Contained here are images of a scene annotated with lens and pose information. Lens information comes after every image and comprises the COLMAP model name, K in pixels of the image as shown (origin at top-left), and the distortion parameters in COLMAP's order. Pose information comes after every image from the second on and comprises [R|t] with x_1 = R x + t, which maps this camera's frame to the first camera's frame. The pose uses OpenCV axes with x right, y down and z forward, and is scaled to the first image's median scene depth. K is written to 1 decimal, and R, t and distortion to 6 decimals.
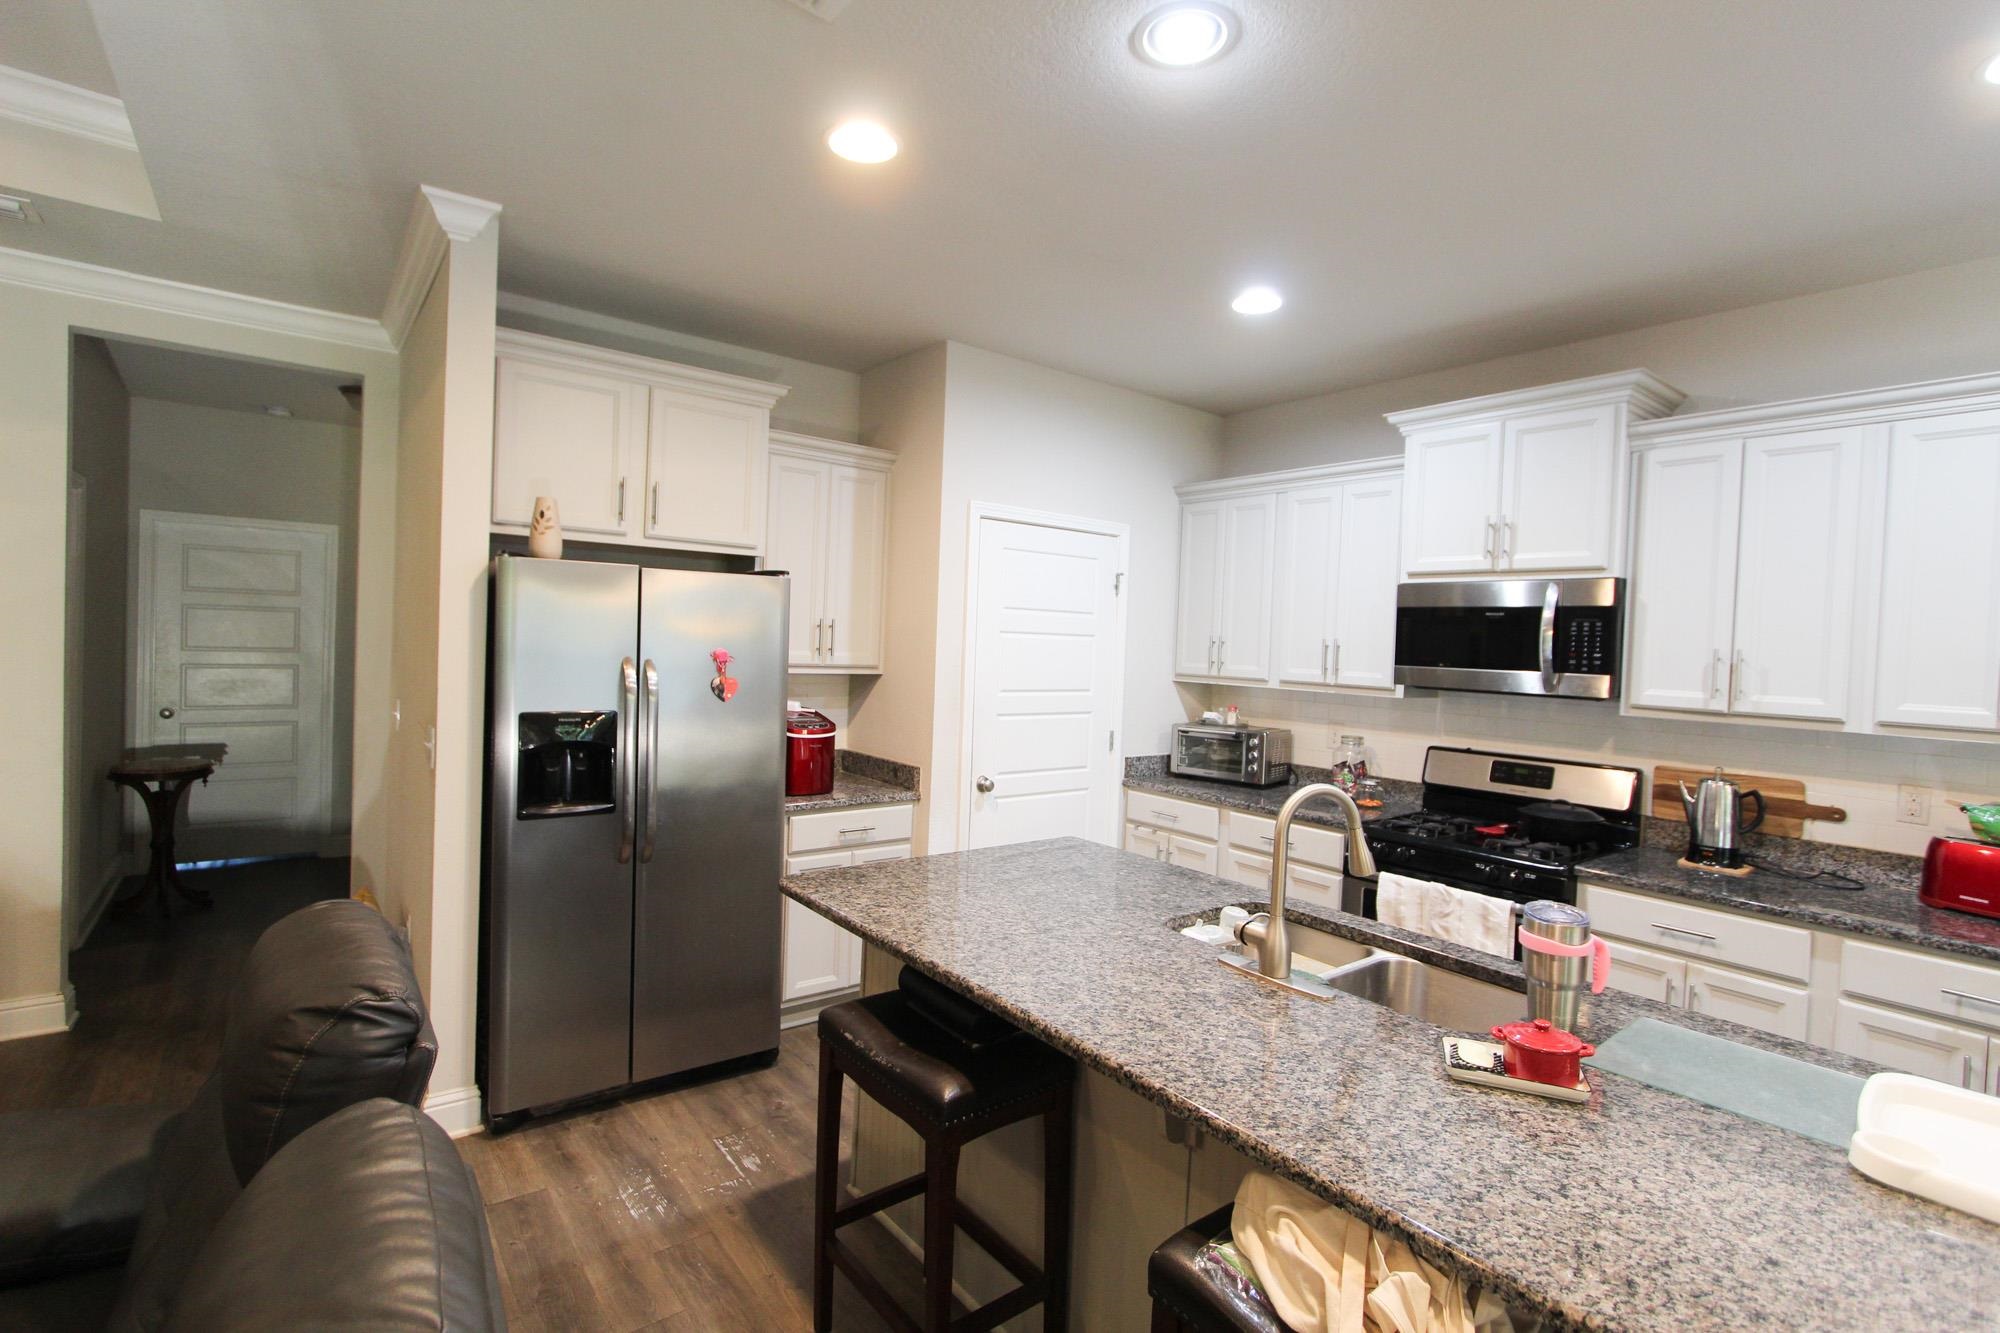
lens RADIAL K [[920.2, 0, 1000.3], [0, 920.2, 657.2], [0, 0, 1]] dist [-0.013377, 0.001184]
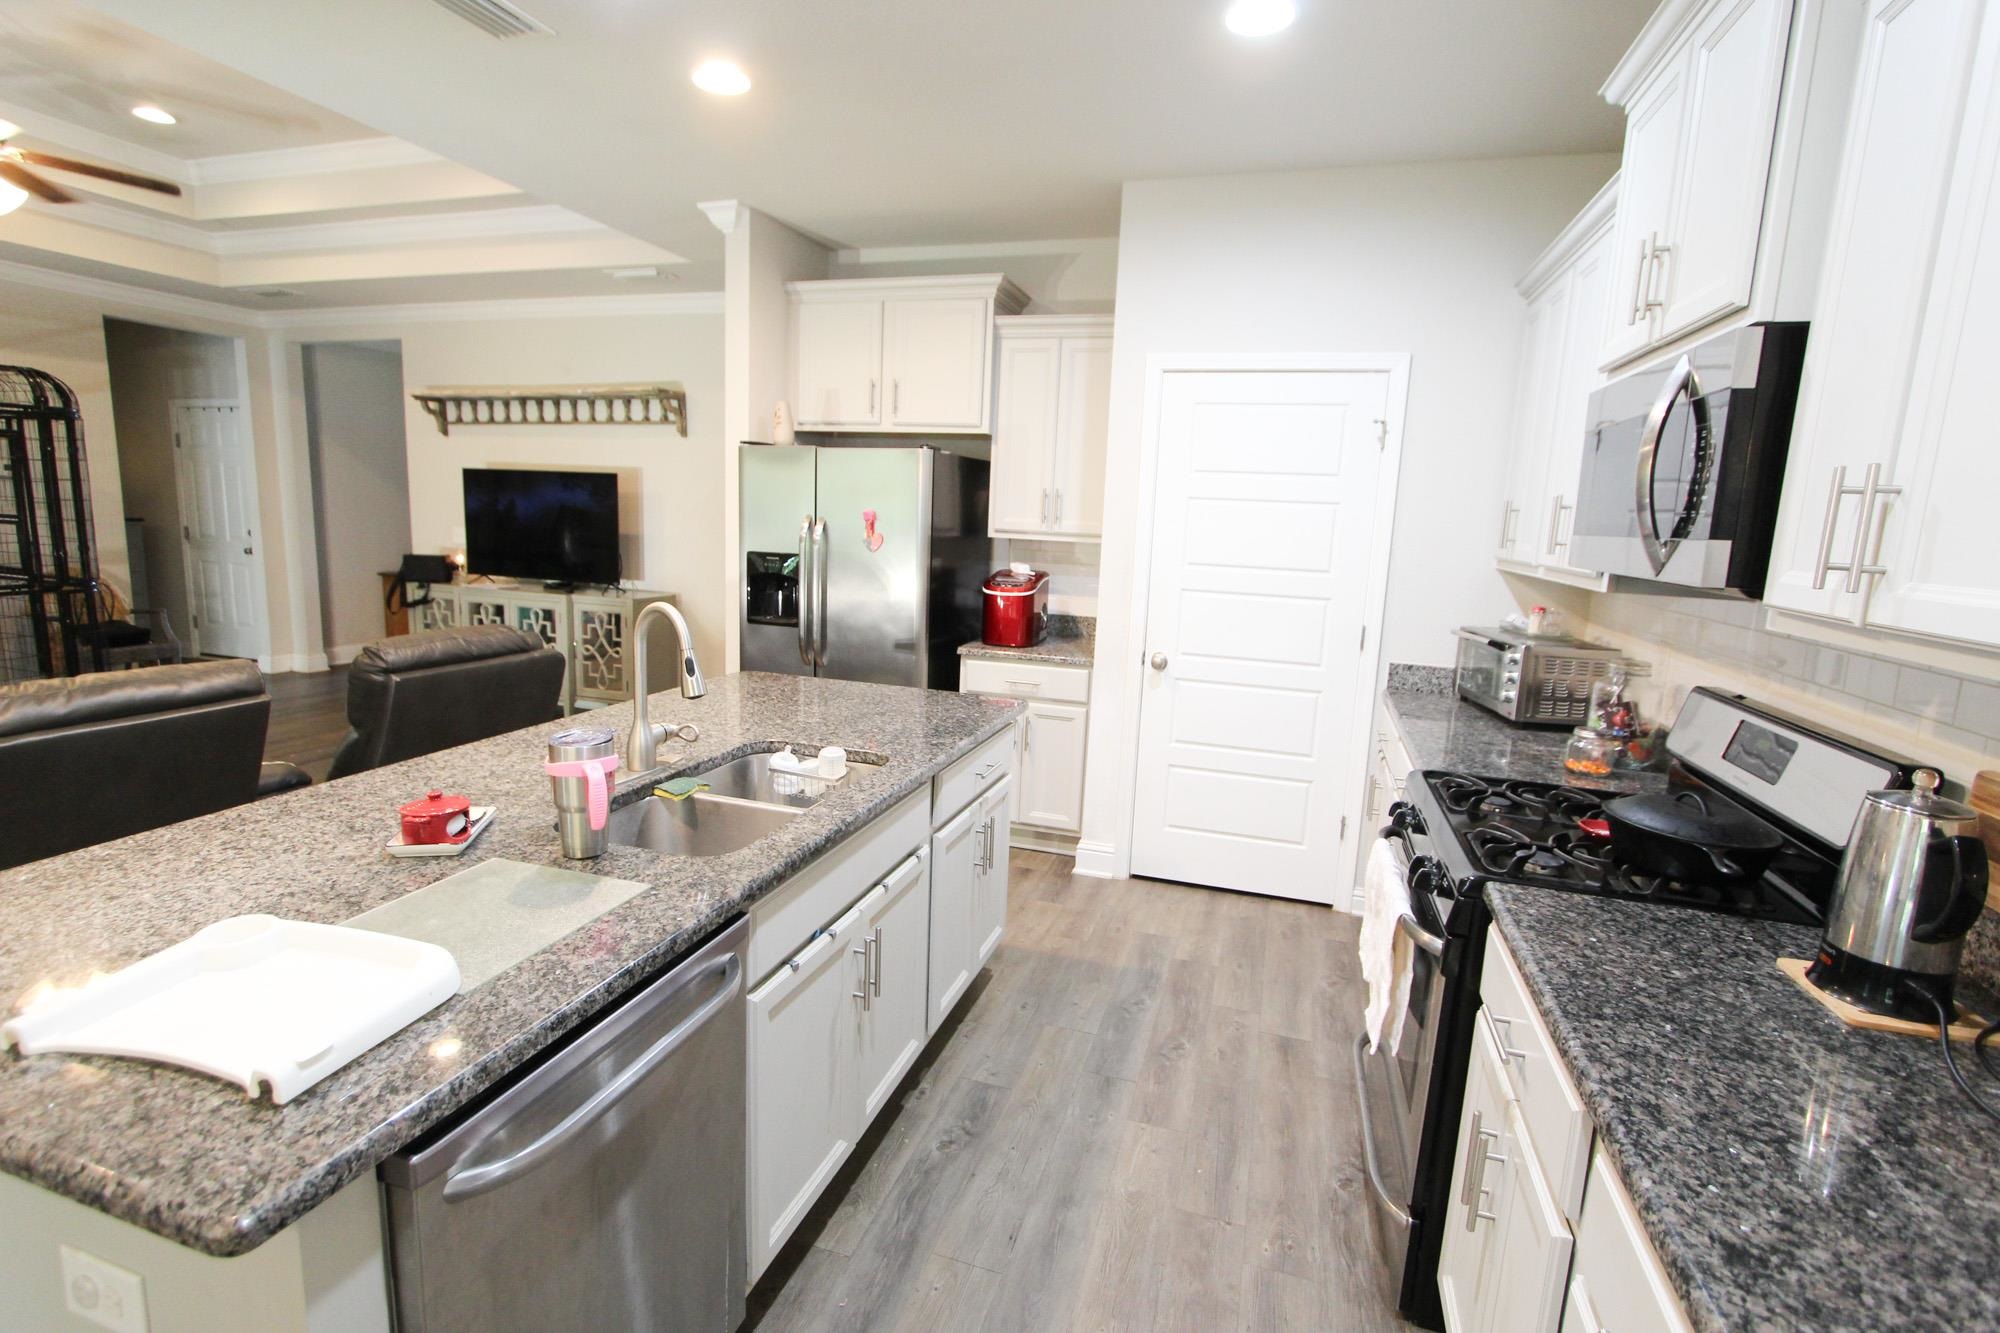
lens RADIAL K [[920.2, 0, 1000.5], [0, 920.2, 658.6], [0, 0, 1]] dist [-0.013377, 0.001184]
pose [[0.566863, 0.117801, -0.815346, 0.830063], [-0.036450, 0.992341, 0.118032, 0.036921], [0.823005, -0.037189, 0.566815, 0.419973]]
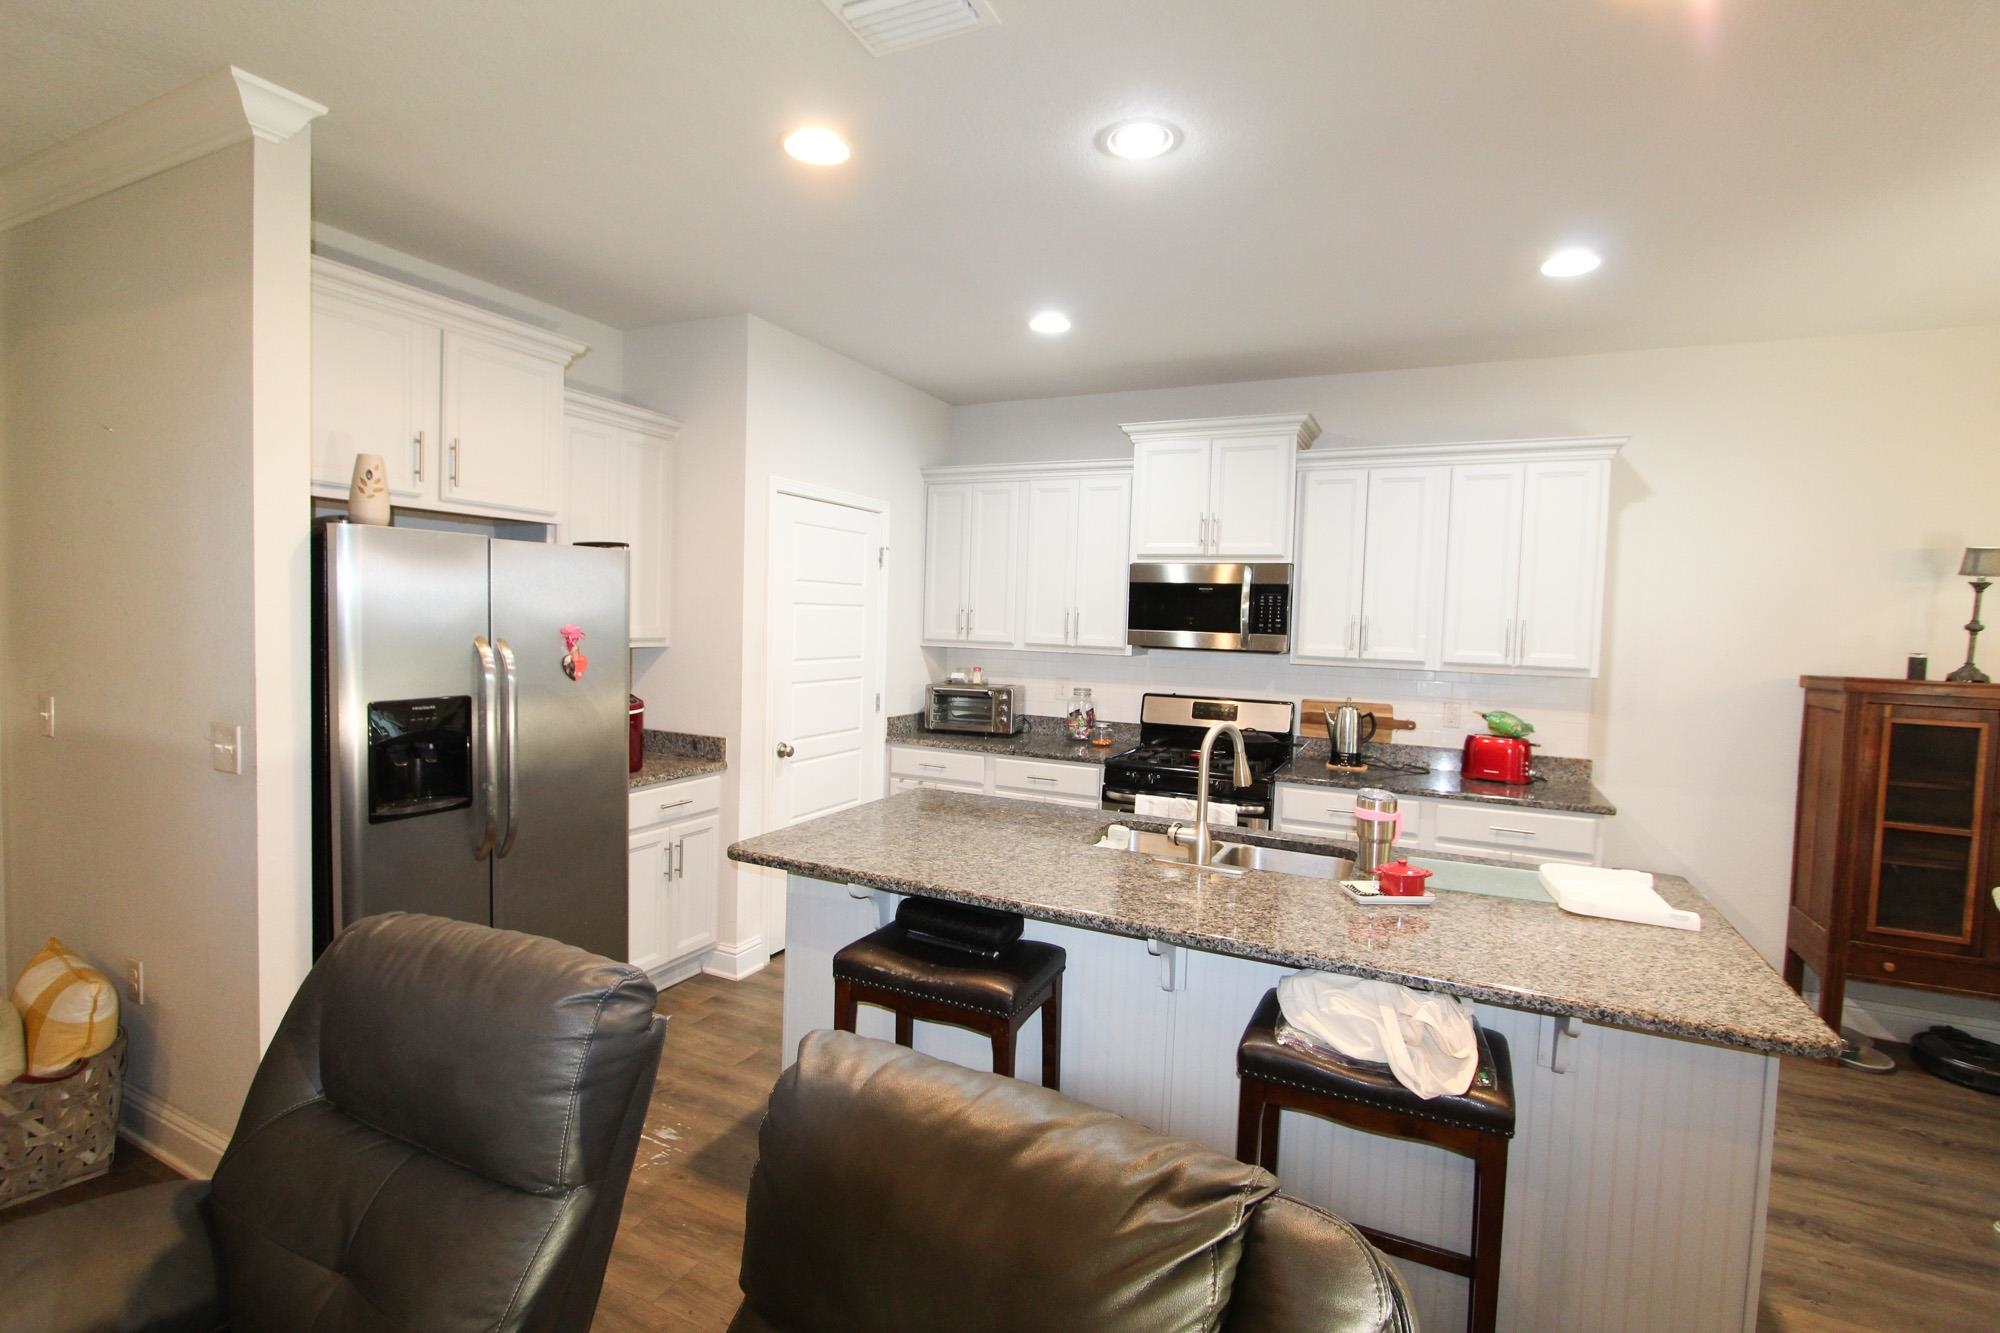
lens RADIAL K [[920.2, 0, 998.9], [0, 920.2, 657.2], [0, 0, 1]] dist [-0.013377, 0.001184]
pose [[0.896762, -0.030324, 0.441473, -0.320870], [0.011716, 0.998927, 0.044815, -0.013188], [-0.442358, -0.035016, 0.896155, -0.043512]]
